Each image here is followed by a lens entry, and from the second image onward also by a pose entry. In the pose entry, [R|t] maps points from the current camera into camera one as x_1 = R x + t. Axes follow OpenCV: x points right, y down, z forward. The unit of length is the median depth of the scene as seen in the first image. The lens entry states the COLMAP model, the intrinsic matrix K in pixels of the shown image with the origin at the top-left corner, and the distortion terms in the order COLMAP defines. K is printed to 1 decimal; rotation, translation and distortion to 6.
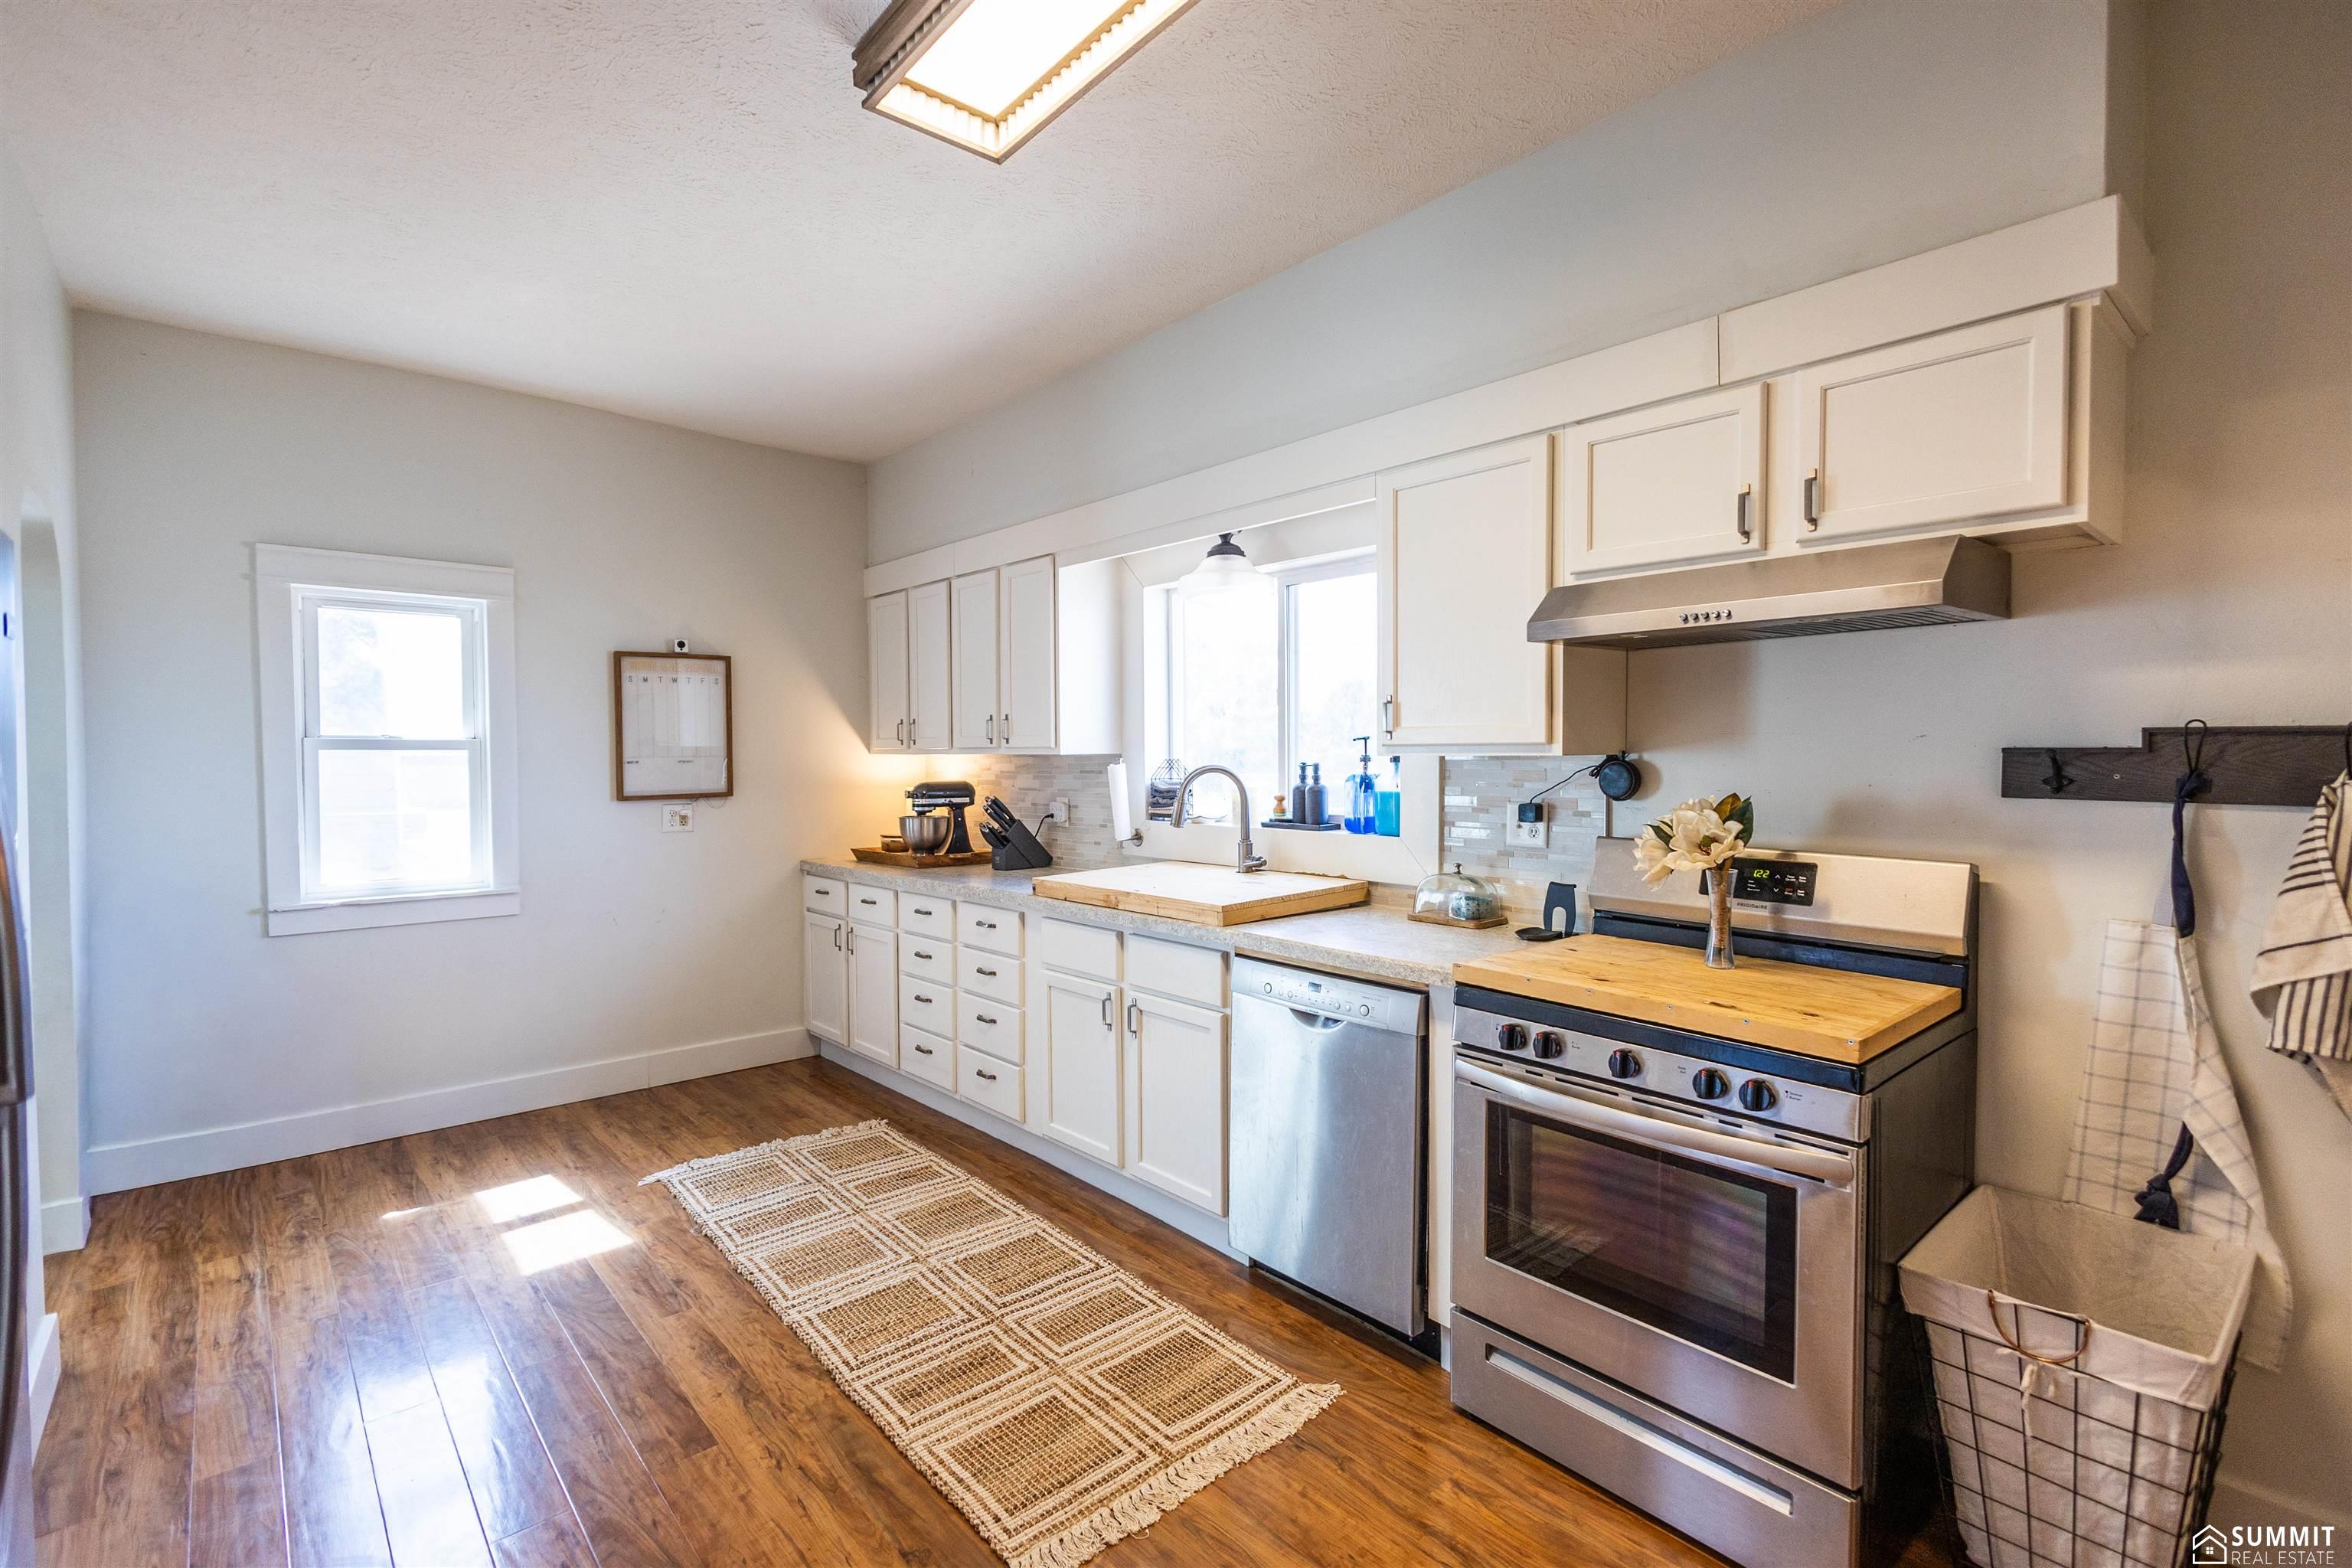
lens RADIAL K [[1072.3, 0, 1180.5], [0, 1072.3, 782.6], [0, 0, 1]] dist [0.002249, 0.000101]
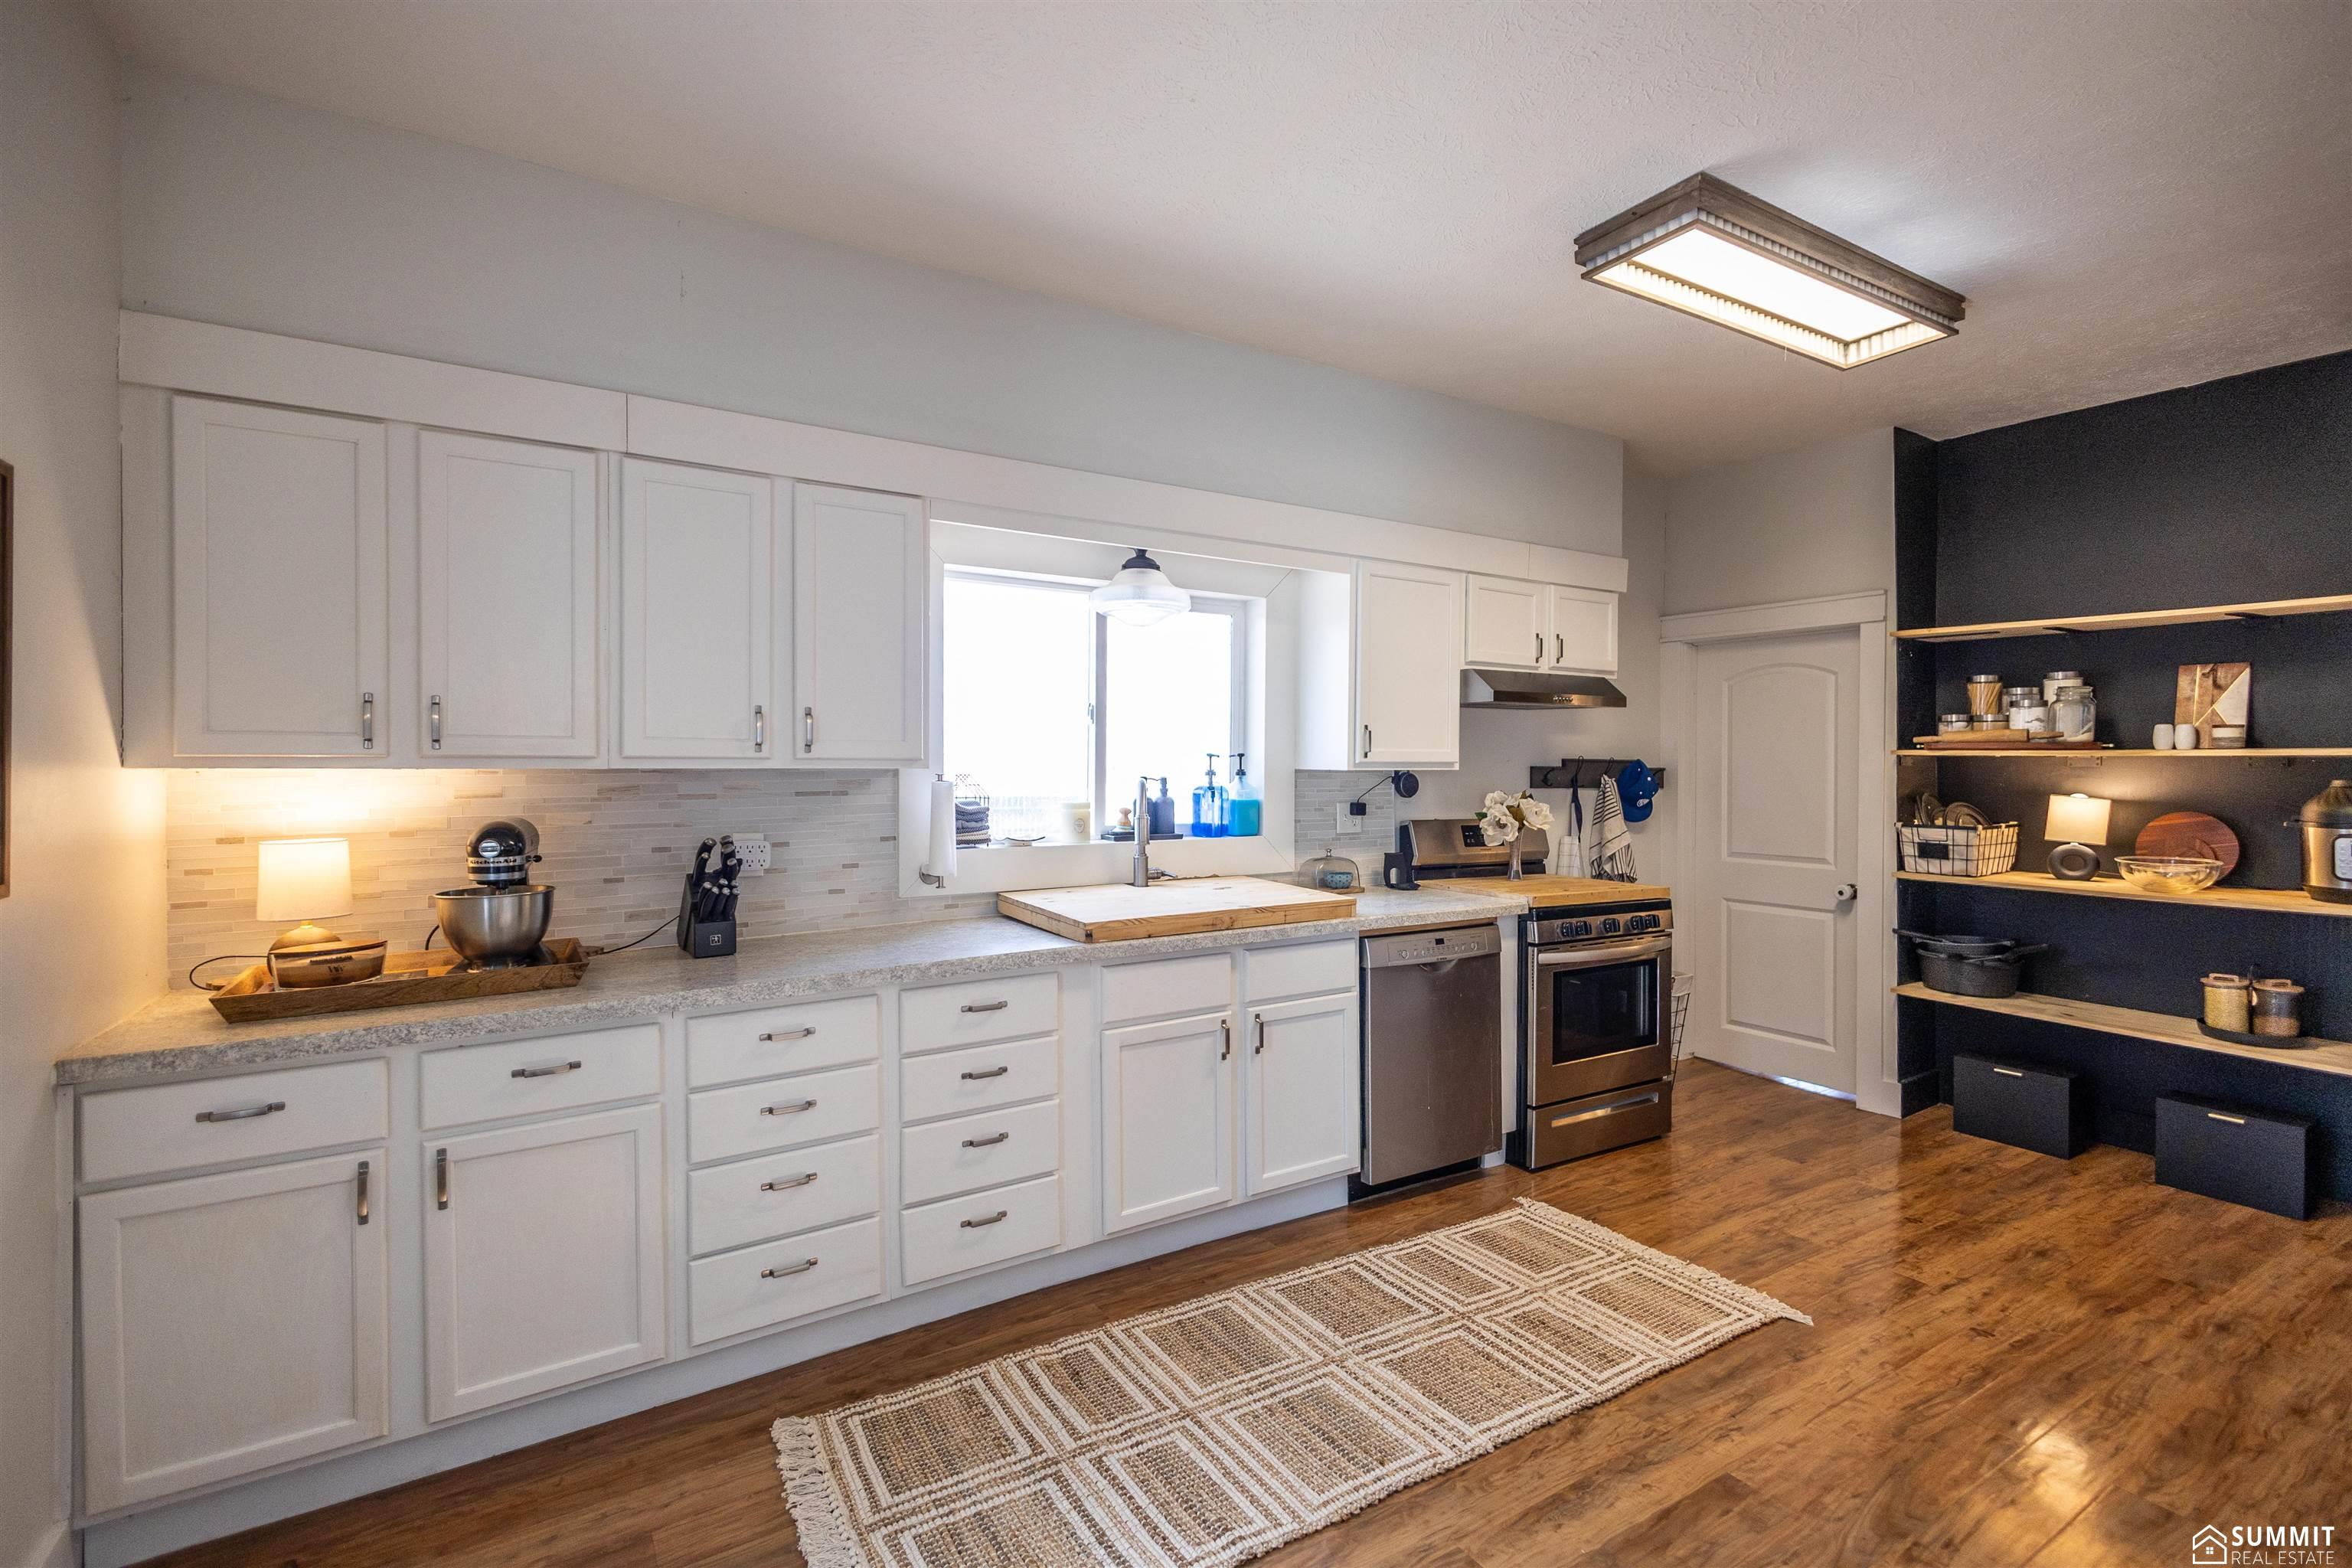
lens RADIAL K [[1044.6, 0, 1138.6], [0, 1044.6, 770.2], [0, 0, 1]] dist [0.003920, 0.000334]
pose [[0.184281, 0.001830, 0.982872, -1.136262], [0.026576, 0.999623, -0.006844, -0.023277], [-0.982514, 0.027383, 0.184163, 1.032316]]
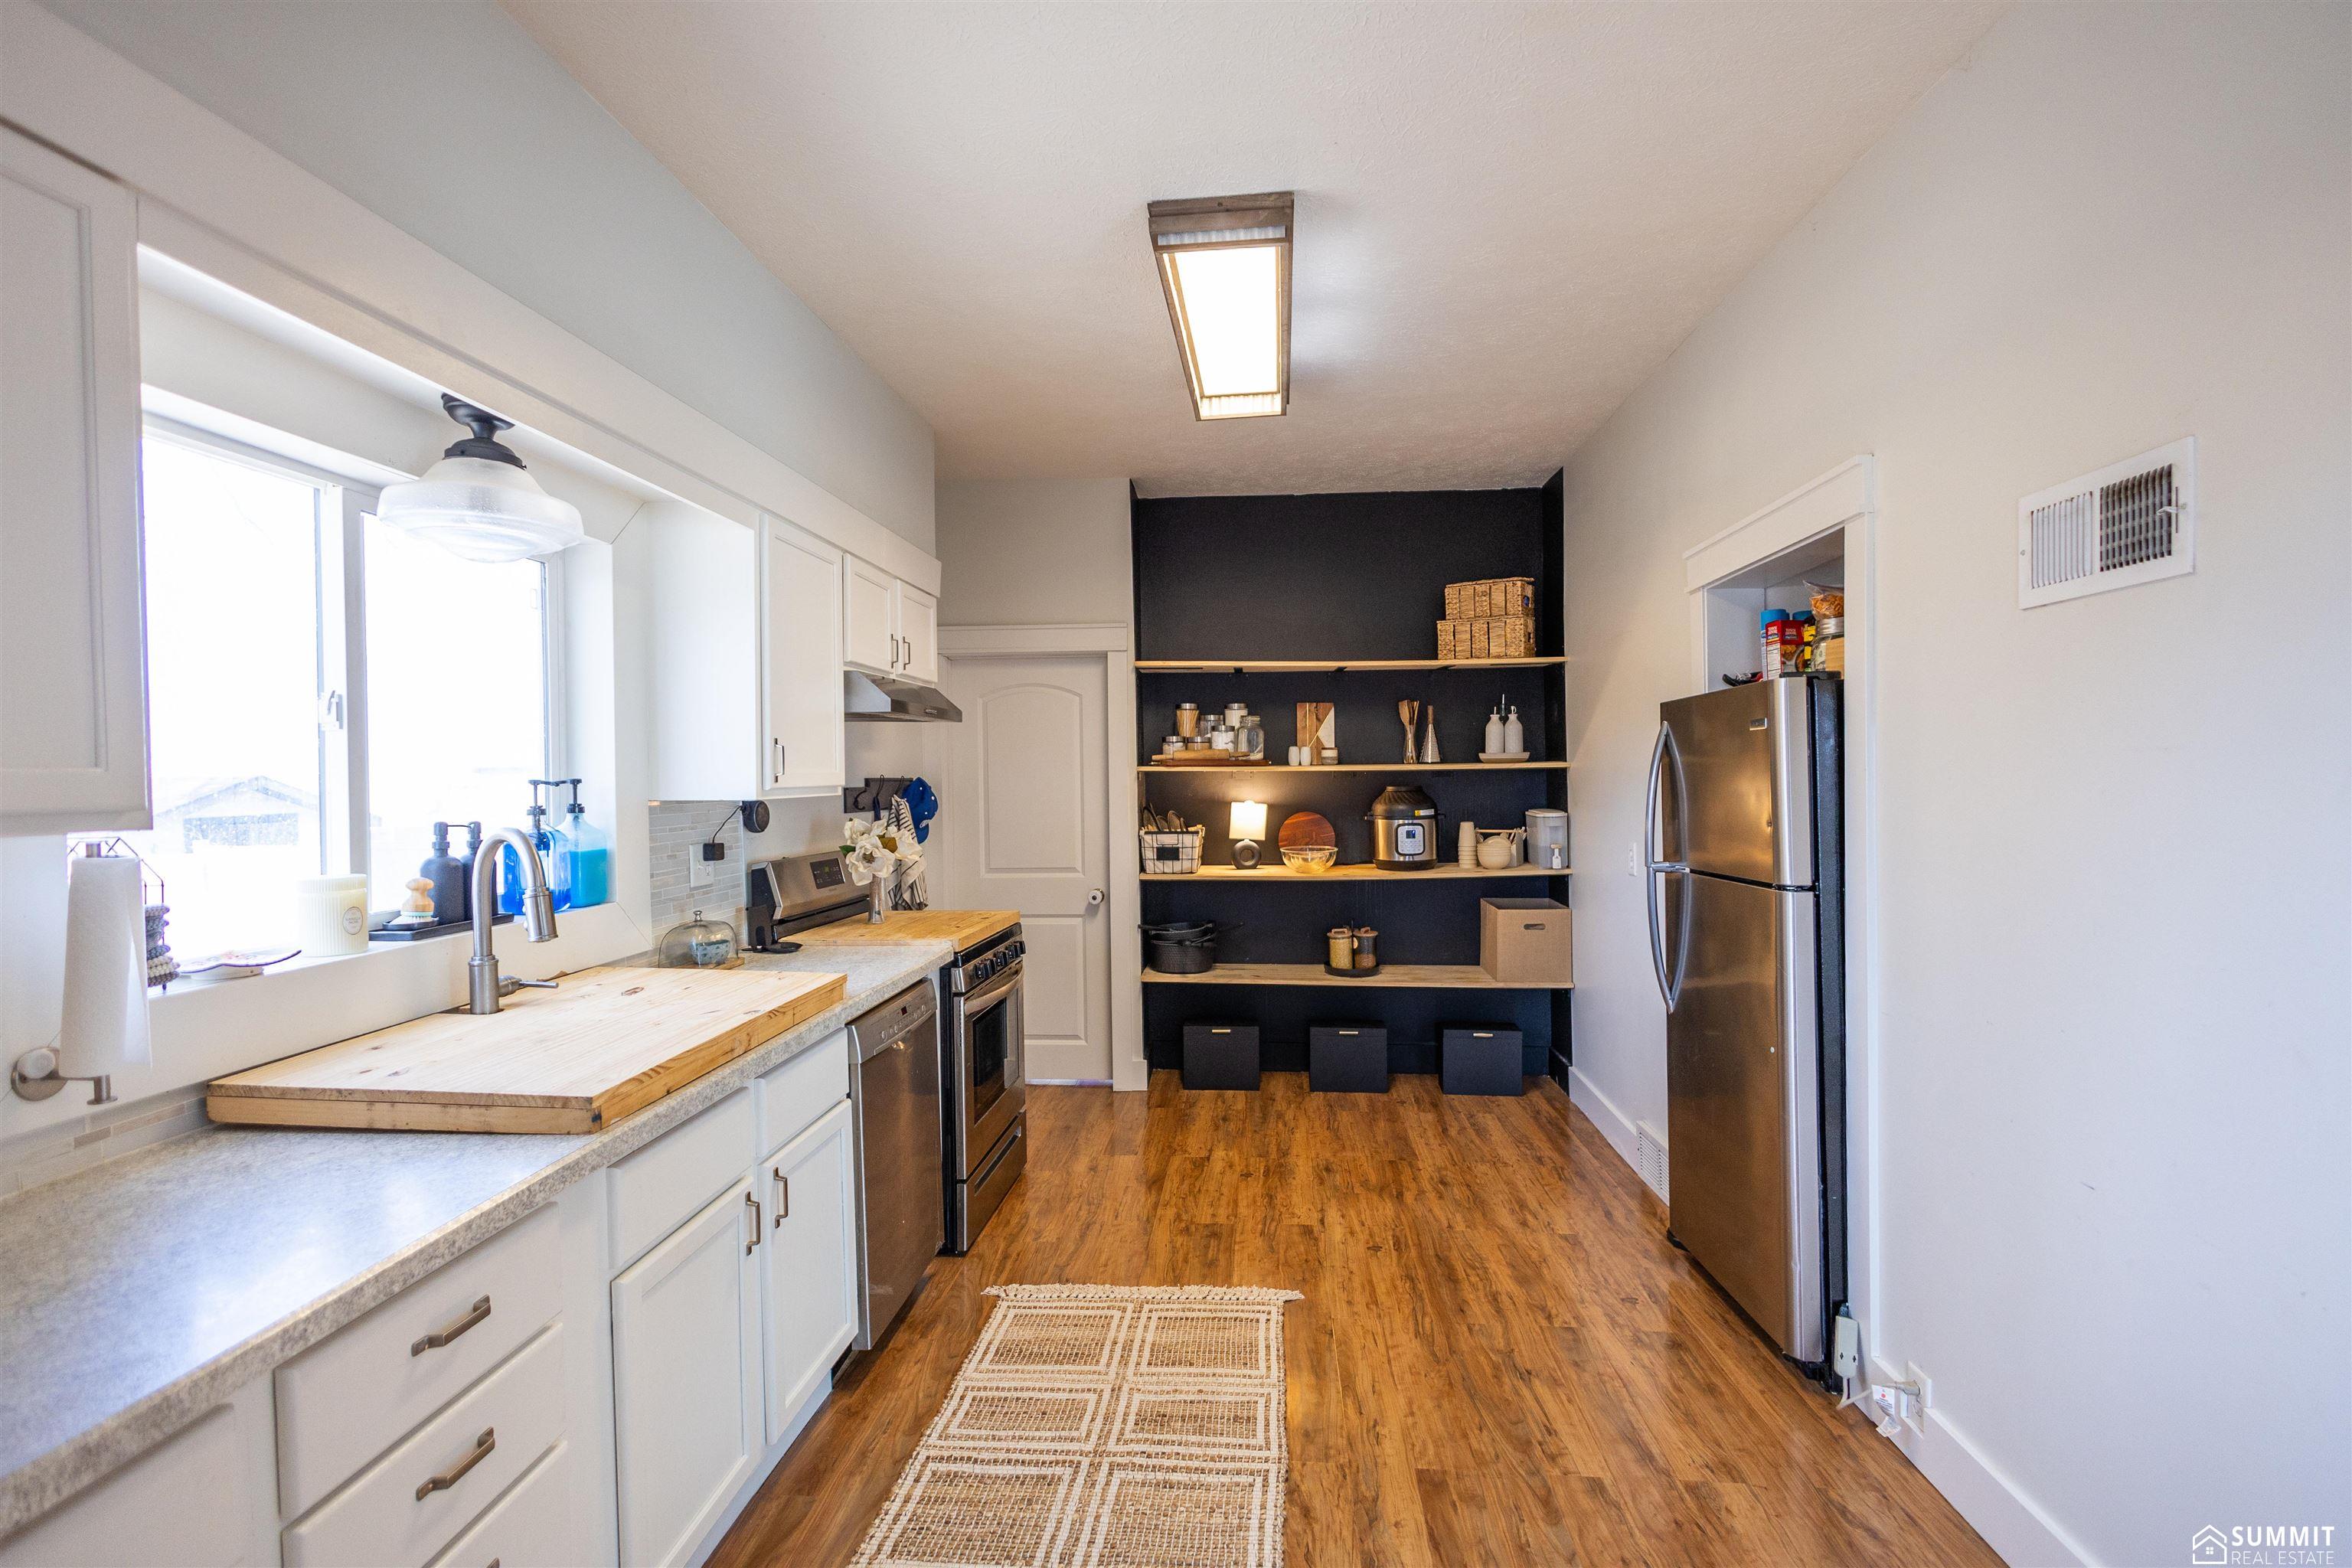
lens RADIAL K [[1111.9, 0, 1172.9], [0, 1111.9, 790.3], [0, 0, 1]] dist [0.012184, -0.000390]
pose [[-0.694412, 0.001456, 0.719576, -0.800322], [0.037923, 0.998682, 0.034576, -0.054694], [-0.718577, 0.051298, -0.693553, 1.445084]]
